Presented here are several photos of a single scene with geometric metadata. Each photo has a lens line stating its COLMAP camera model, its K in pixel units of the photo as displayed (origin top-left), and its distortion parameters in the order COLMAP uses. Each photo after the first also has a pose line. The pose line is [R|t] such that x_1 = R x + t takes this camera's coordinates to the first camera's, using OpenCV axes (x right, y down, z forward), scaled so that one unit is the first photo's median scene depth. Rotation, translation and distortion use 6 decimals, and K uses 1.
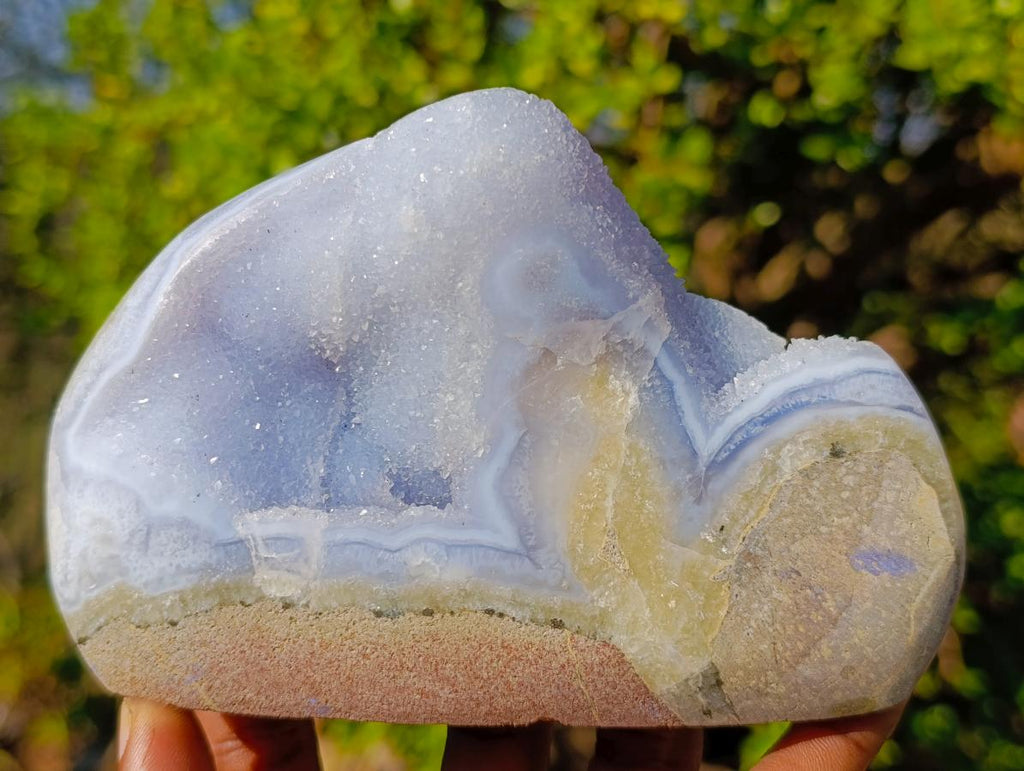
lens RADIAL K [[1434.5, 0, 509.7], [0, 1434.5, 364.0], [0, 0, 1]] dist [0.288344, -1.697248]
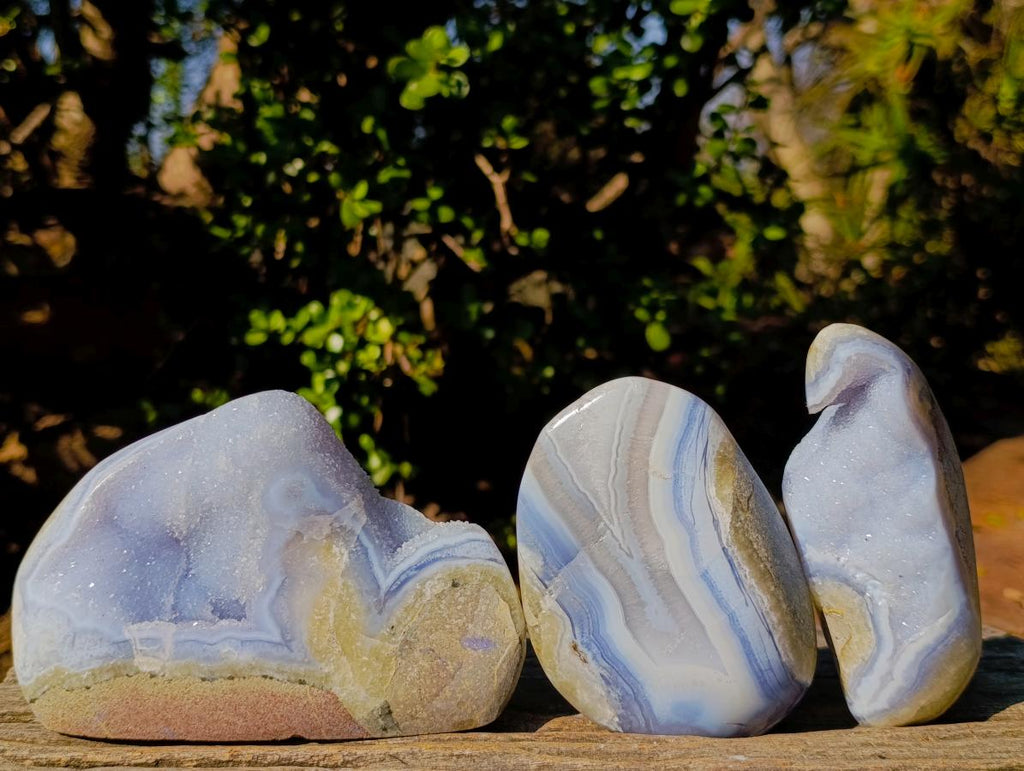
lens RADIAL K [[1470.0, 0, 512.3], [0, 1470.0, 352.4], [0, 0, 1]] dist [0.215018, -1.011110]
pose [[0.994369, 0.000673, 0.105972, 0.097098], [0.009500, 0.995388, -0.095461, -0.054887], [-0.105548, 0.095930, 0.989776, -0.931197]]
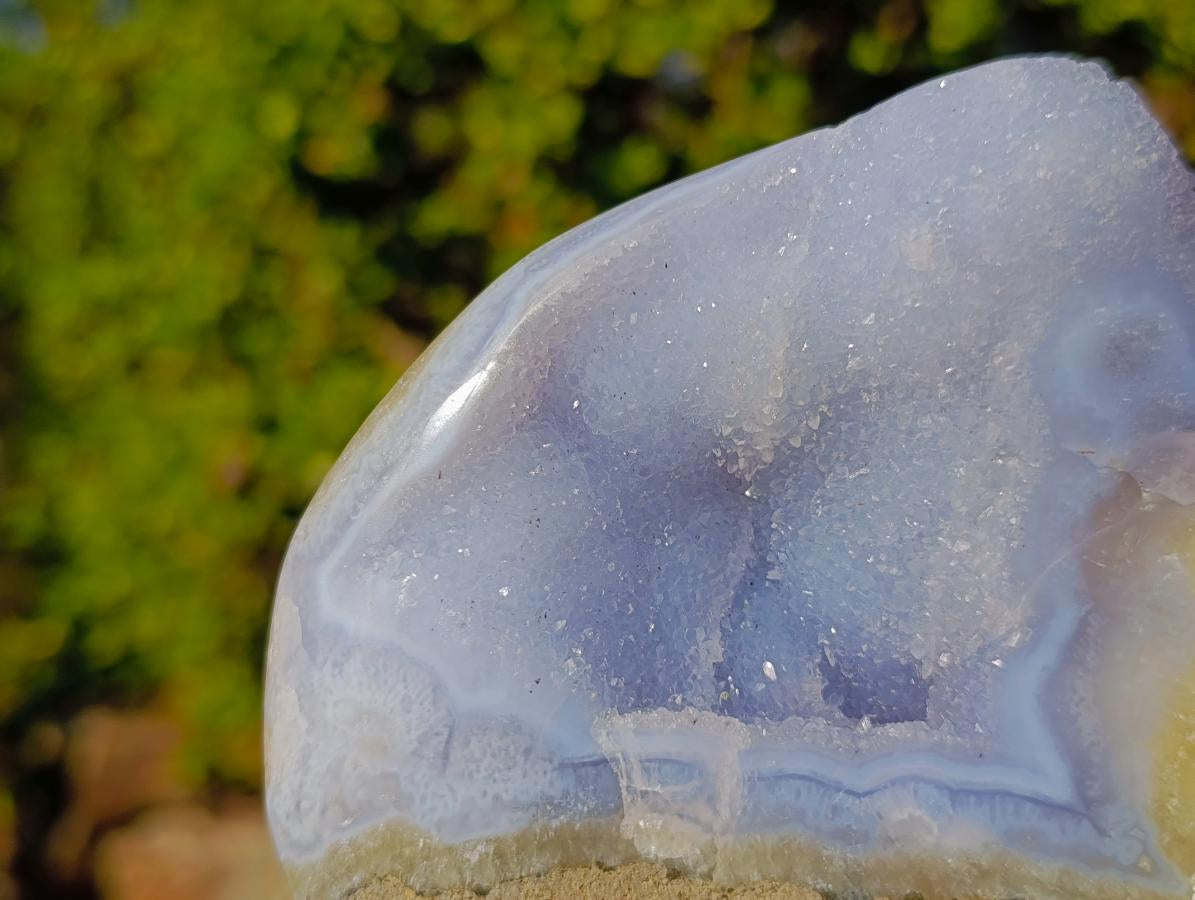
lens RADIAL K [[1692.5, 0, 612.5], [0, 1692.5, 424.9], [0, 0, 1]] dist [0.272351, -1.646407]
pose [[0.998280, 0.056813, 0.014484, -0.201935], [-0.055696, 0.996100, -0.068424, 0.030140], [-0.018315, 0.067499, 0.997551, 0.274586]]
